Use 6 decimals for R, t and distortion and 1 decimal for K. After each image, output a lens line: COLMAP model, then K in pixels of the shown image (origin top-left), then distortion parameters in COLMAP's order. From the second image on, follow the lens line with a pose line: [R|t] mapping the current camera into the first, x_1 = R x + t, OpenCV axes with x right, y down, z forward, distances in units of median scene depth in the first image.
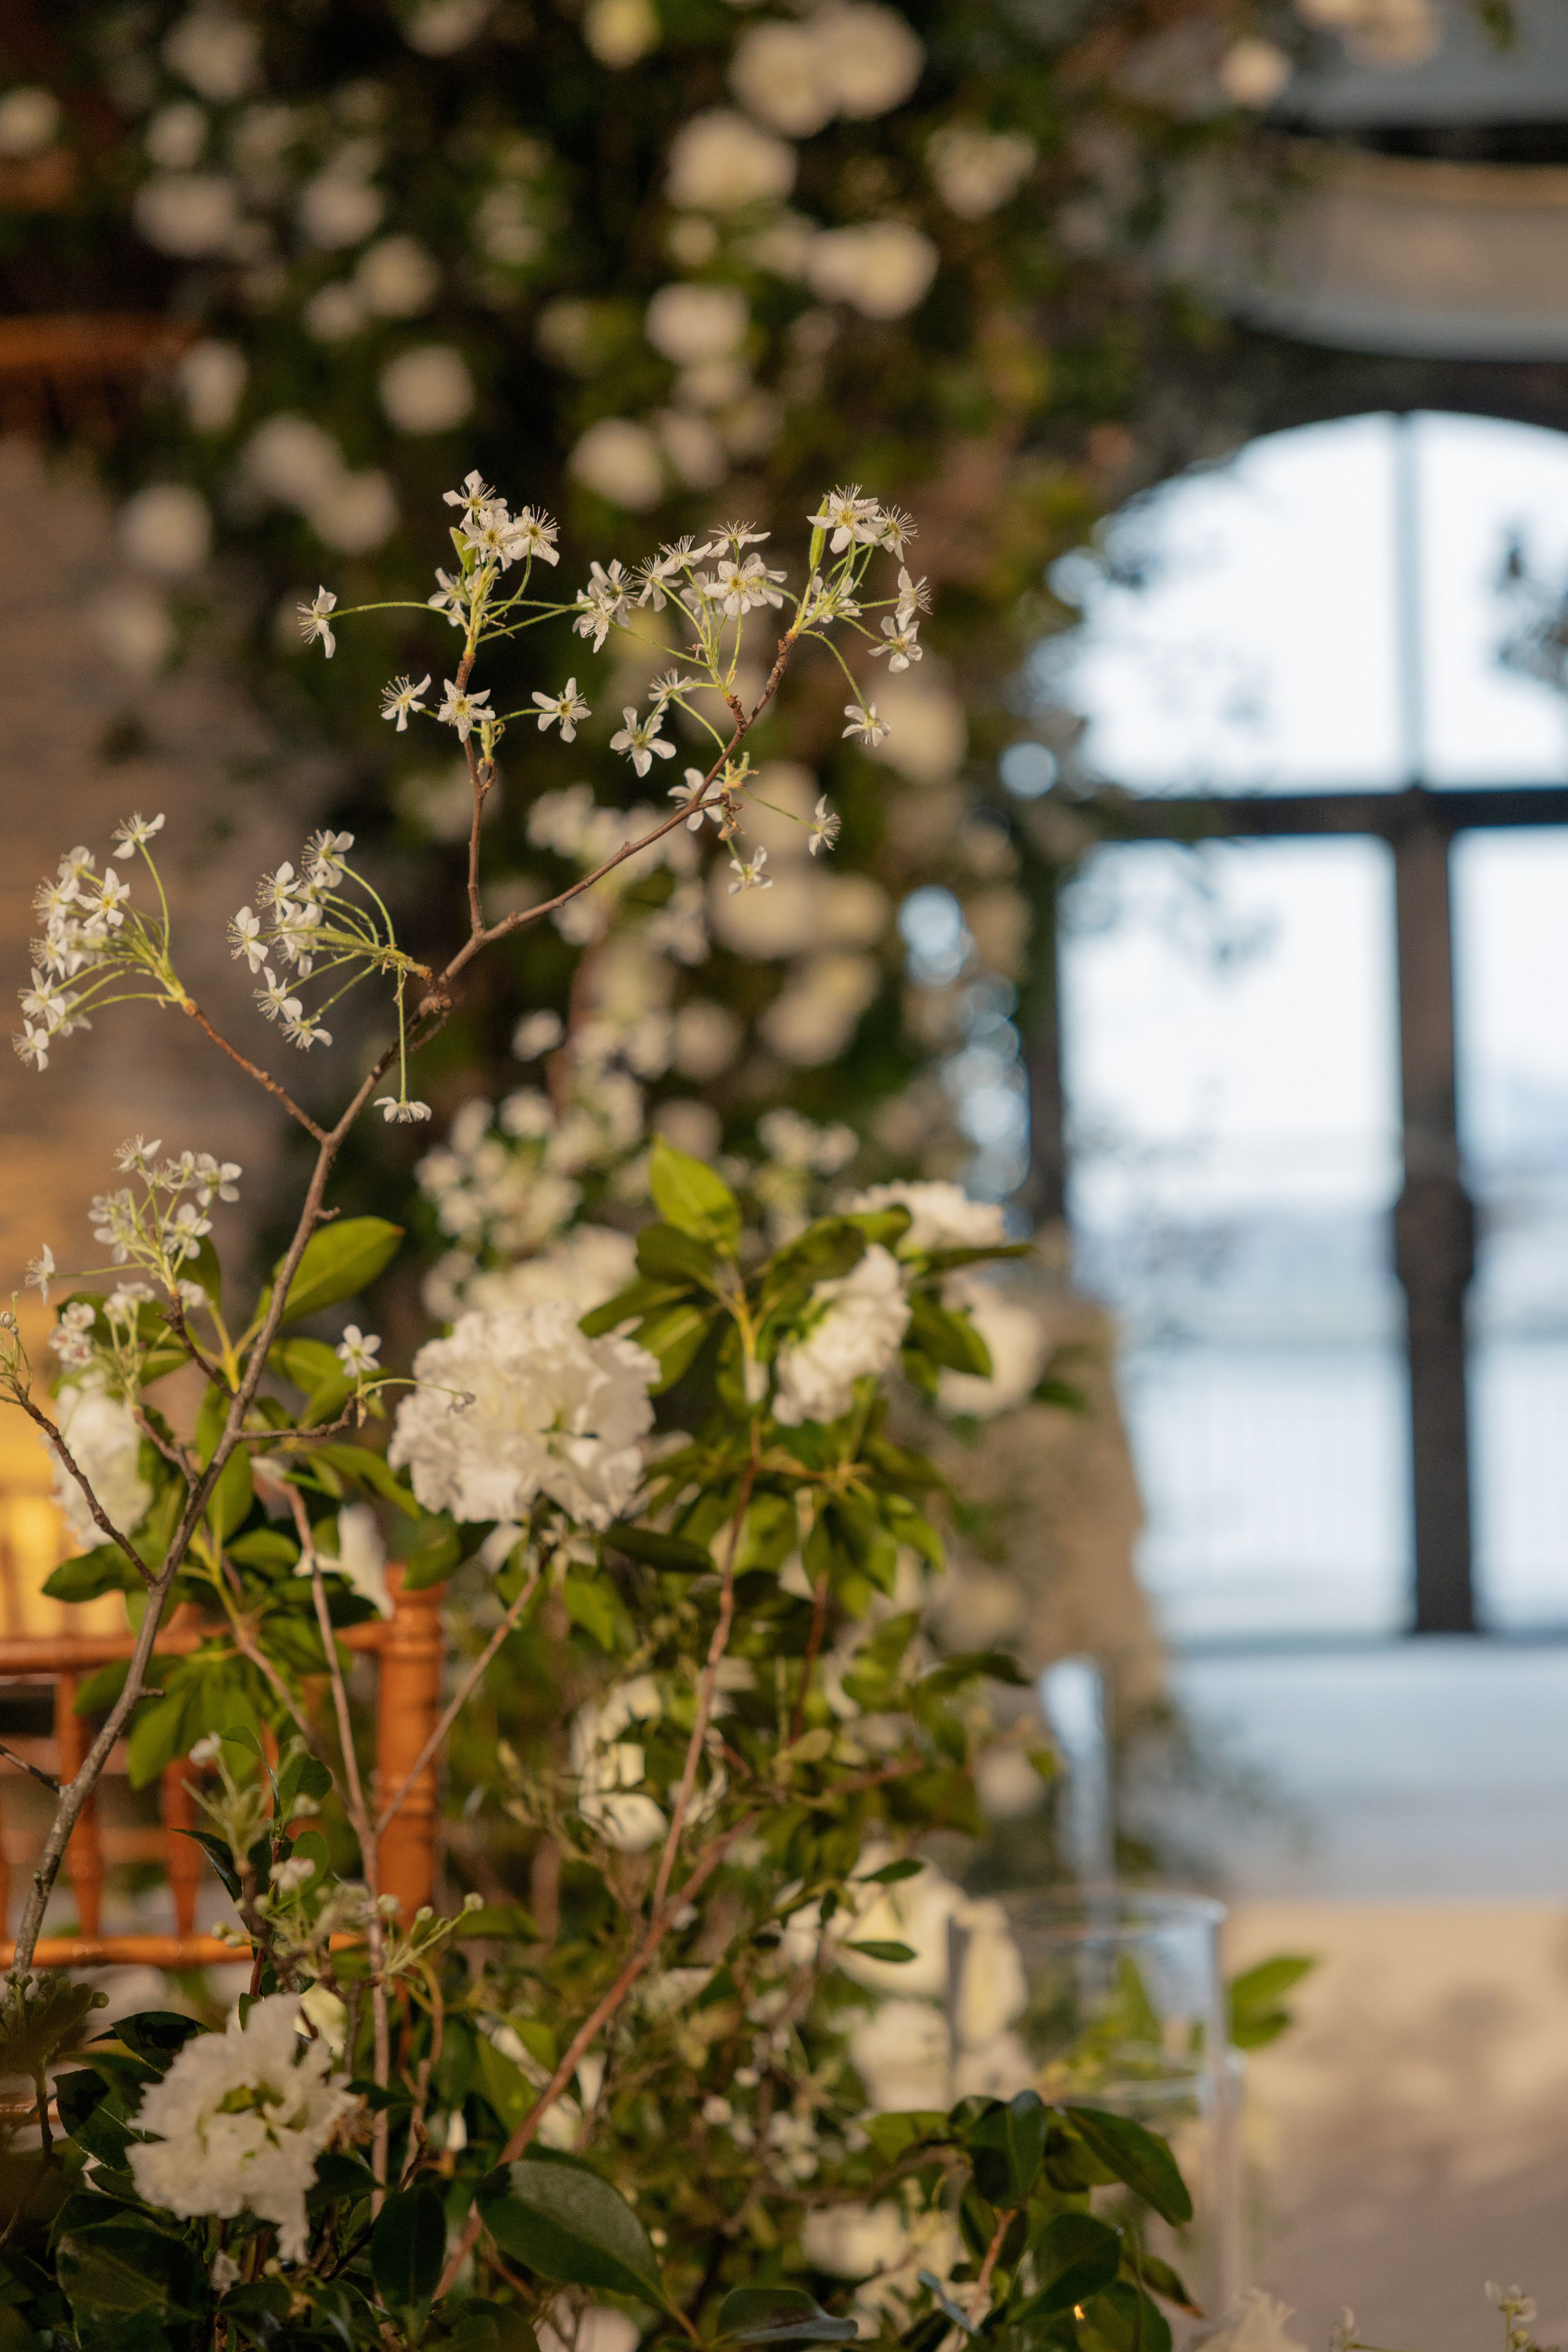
lens RADIAL K [[4595.0, 0, 774.0], [0, 4595.0, 1179.6], [0, 0, 1]] dist [0.054597, 0.173833]
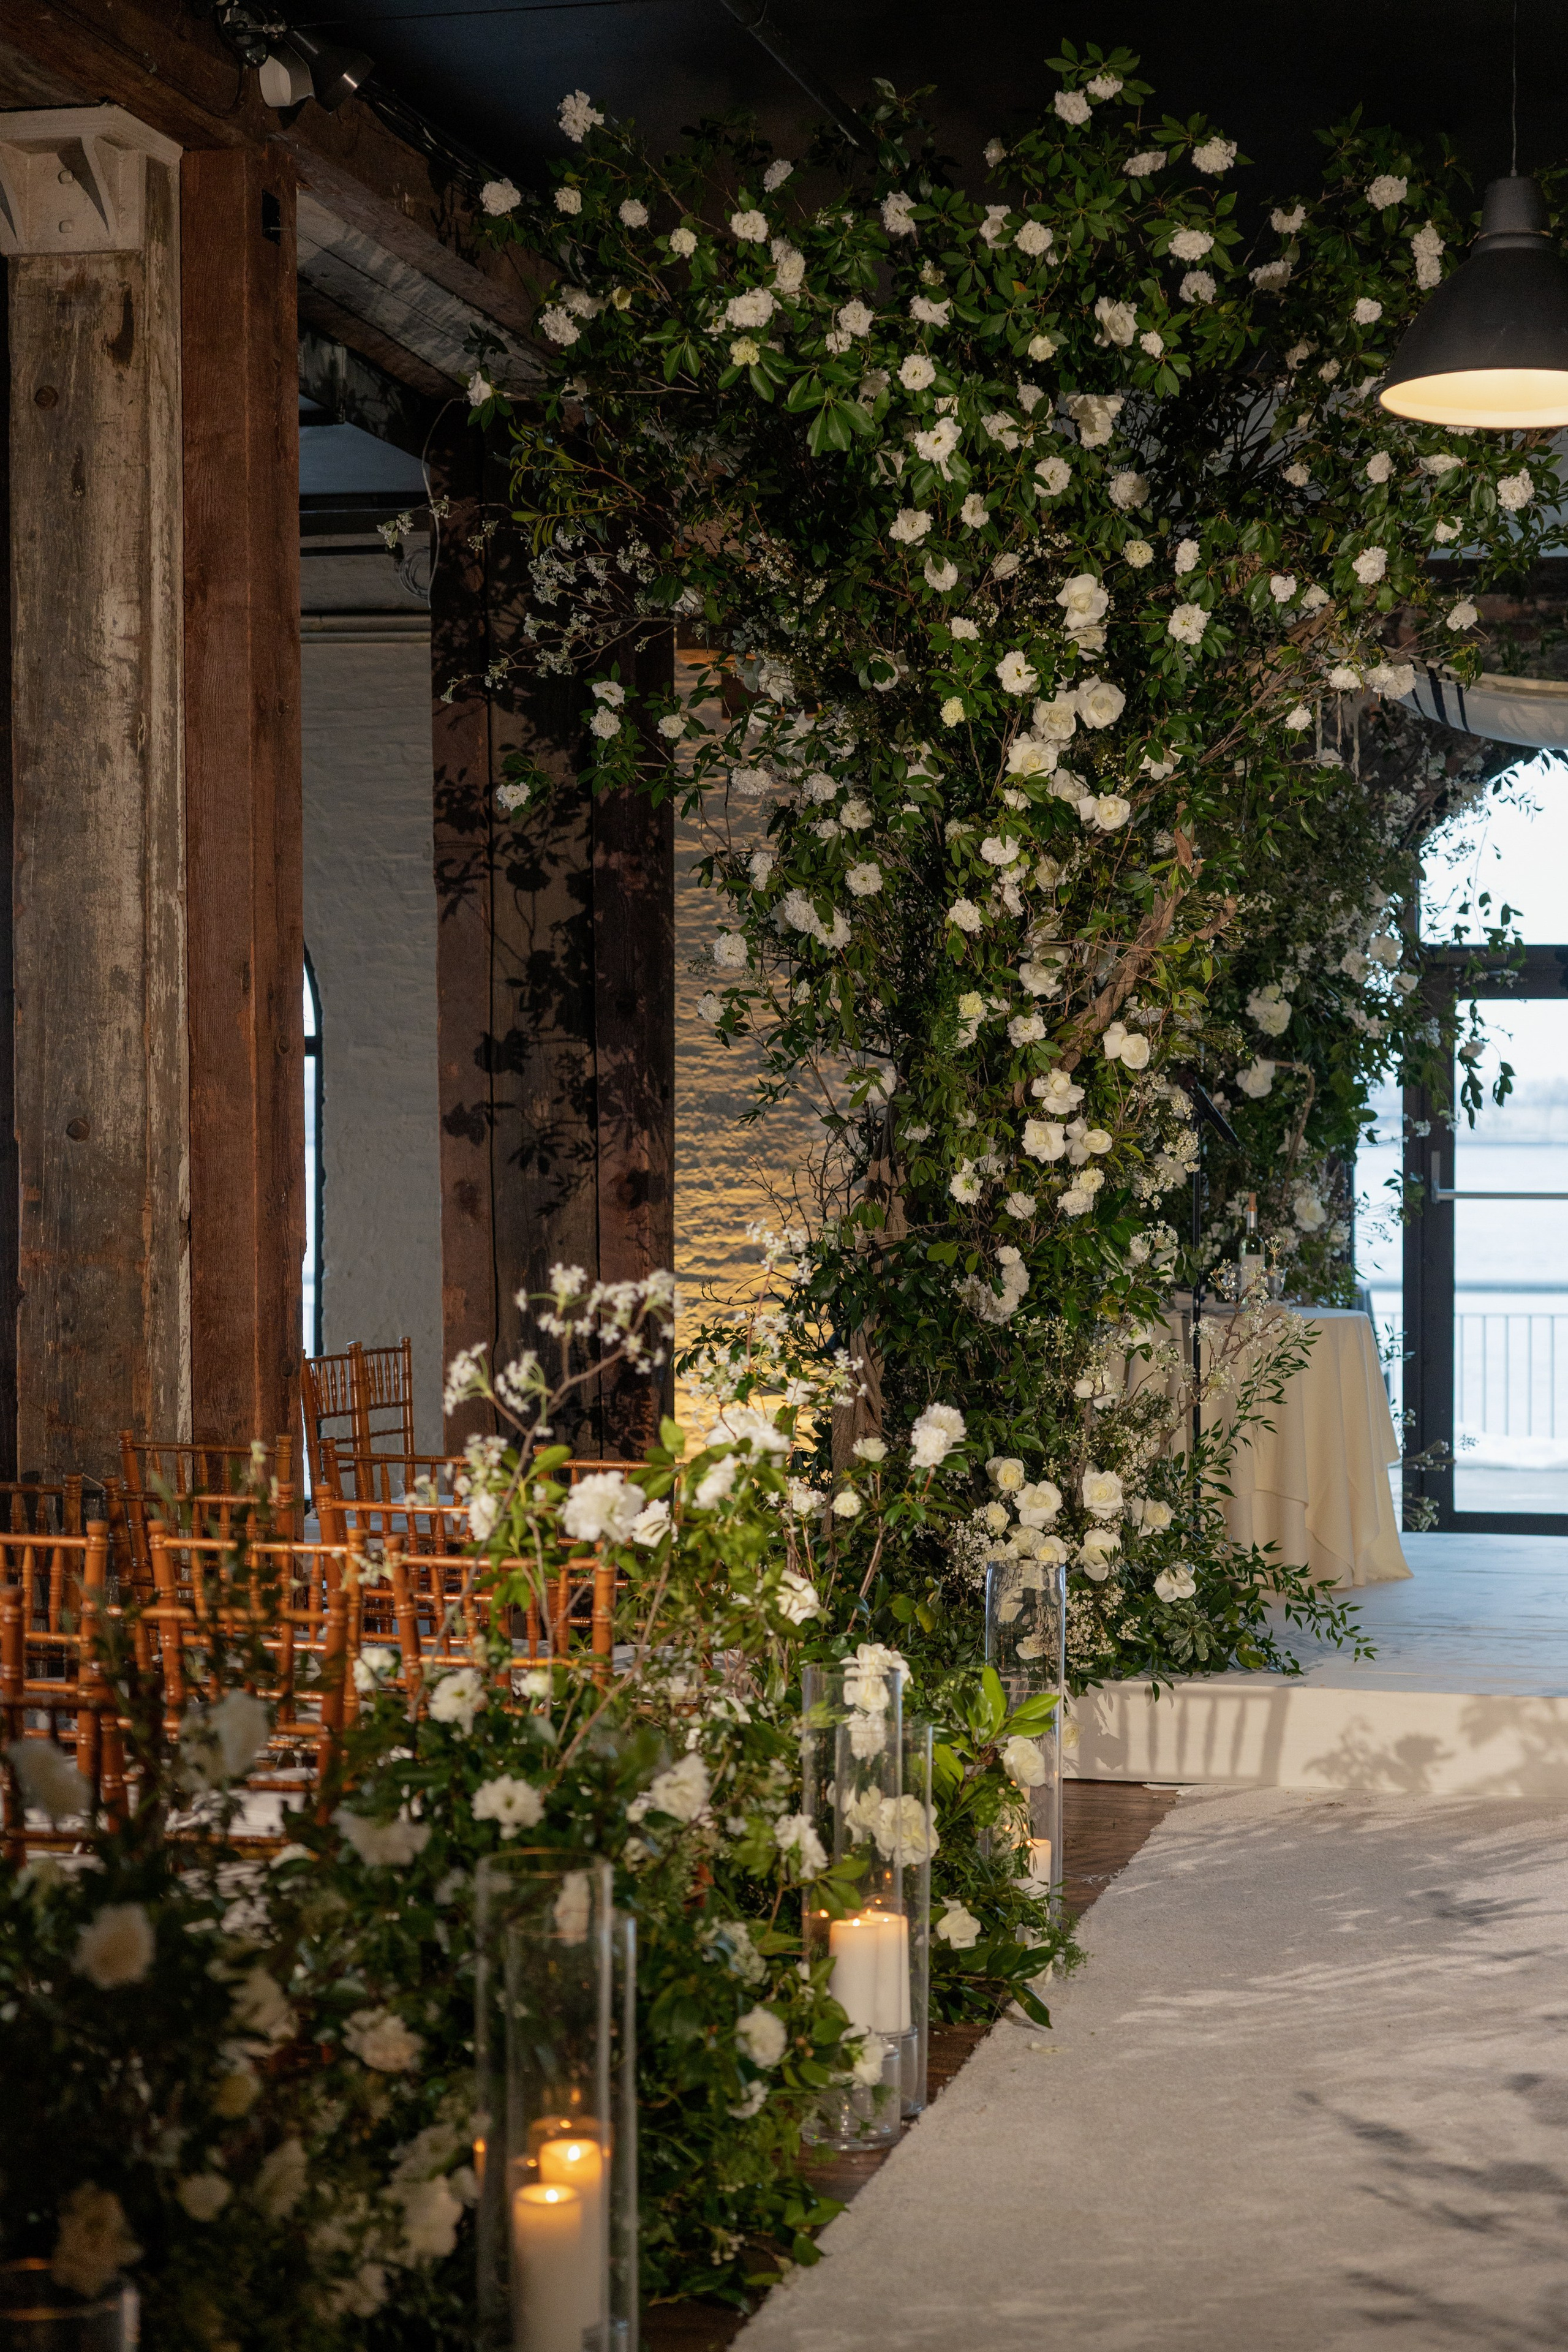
lens RADIAL K [[4085.4, 0, 929.9], [0, 4085.4, 1120.5], [0, 0, 1]] dist [0.013439, 0.115377]
pose [[0.984644, 0.032412, -0.171538, 0.682710], [-0.028531, 0.999279, 0.025040, -0.312045], [0.172226, -0.019761, 0.984859, -1.885918]]
